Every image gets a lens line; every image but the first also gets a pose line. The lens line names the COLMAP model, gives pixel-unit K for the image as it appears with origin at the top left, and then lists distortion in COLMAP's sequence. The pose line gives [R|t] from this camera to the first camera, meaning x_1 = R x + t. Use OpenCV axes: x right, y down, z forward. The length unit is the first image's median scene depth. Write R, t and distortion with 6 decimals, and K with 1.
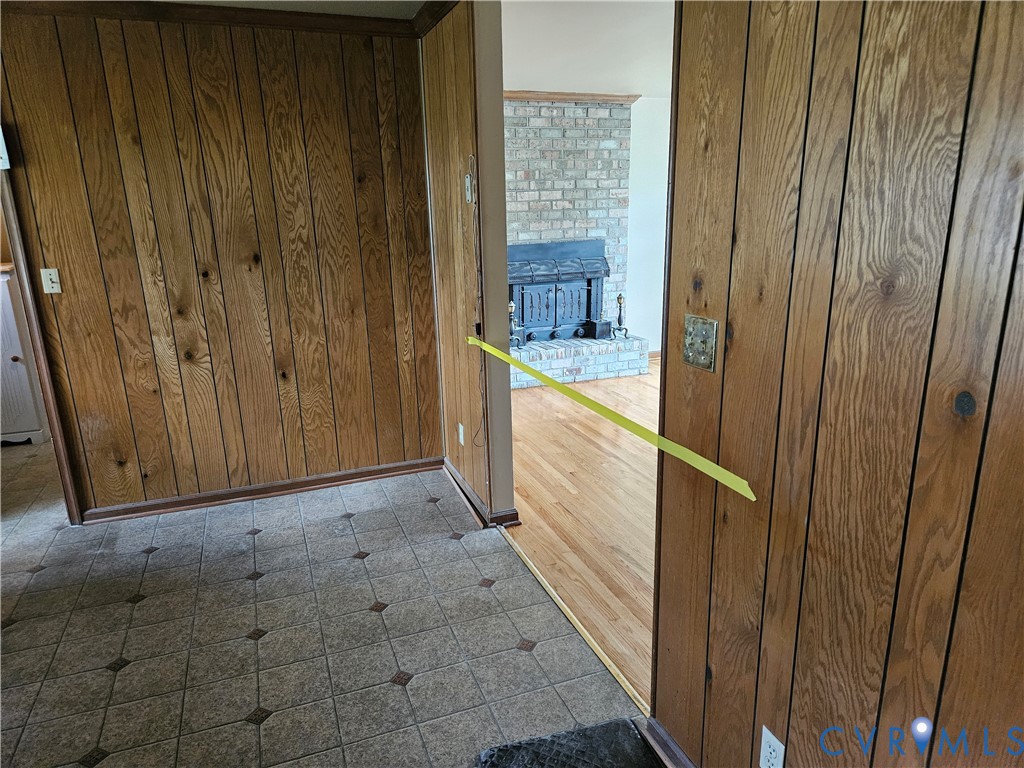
lens RADIAL K [[678.1, 0, 510.4], [0, 678.1, 400.1], [0, 0, 1]] dist [0.075169, -0.068572]
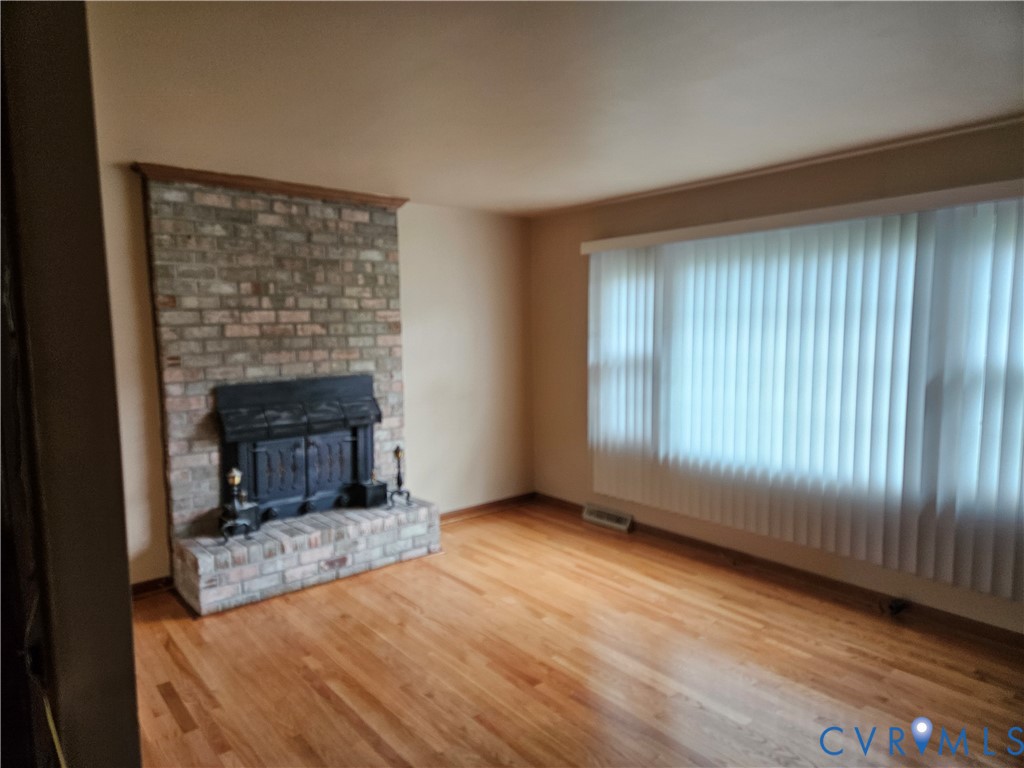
lens RADIAL K [[688.5, 0, 501.7], [0, 688.5, 396.1], [0, 0, 1]] dist [0.077357, -0.061115]
pose [[0.951053, -0.022561, 0.308203, 0.039099], [0.077061, 0.983139, -0.165828, -0.076059], [-0.299265, 0.181462, 0.936756, 0.252954]]
